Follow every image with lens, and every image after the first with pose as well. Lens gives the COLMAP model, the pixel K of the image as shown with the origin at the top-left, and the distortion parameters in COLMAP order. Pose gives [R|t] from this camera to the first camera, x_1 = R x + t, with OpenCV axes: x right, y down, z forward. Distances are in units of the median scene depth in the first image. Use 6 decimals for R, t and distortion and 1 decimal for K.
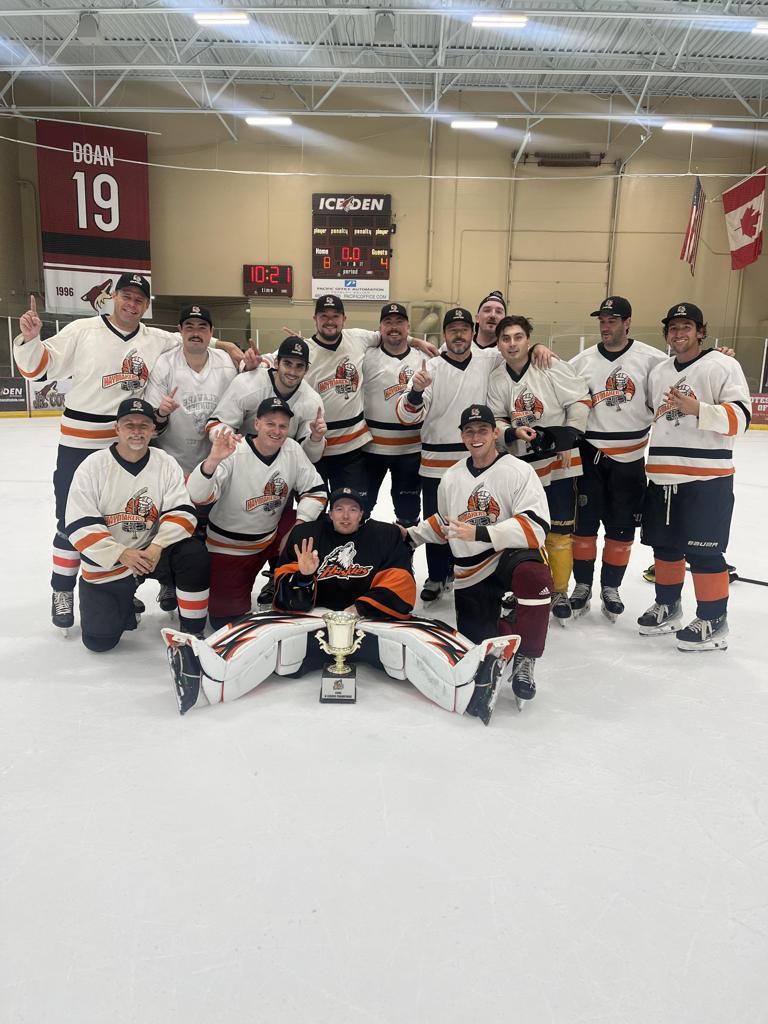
lens RADIAL K [[788.7, 0, 380.0], [0, 788.7, 510.2], [0, 0, 1]] dist [0.027735, -0.002661]
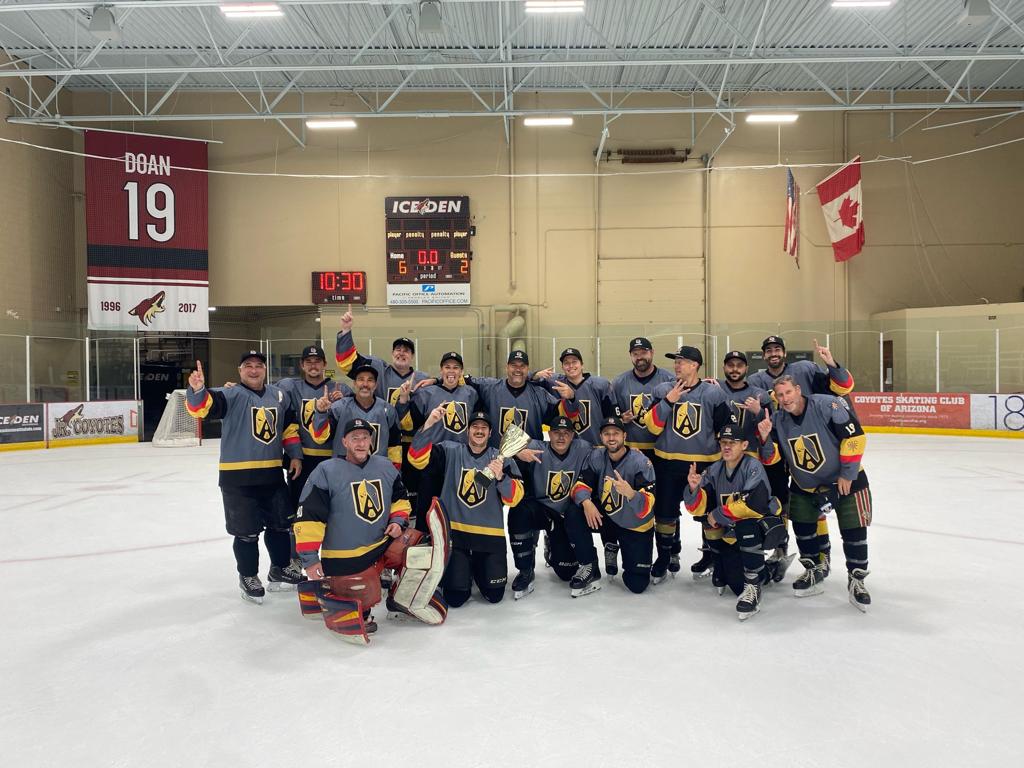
lens RADIAL K [[776.2, 0, 514.1], [0, 776.2, 378.3], [0, 0, 1]] dist [0.033324, -0.040331]
pose [[0.999422, -0.031656, 0.012385, 0.049577], [0.033271, 0.985639, -0.165555, -0.028795], [-0.006966, 0.165872, 0.986123, 0.120795]]
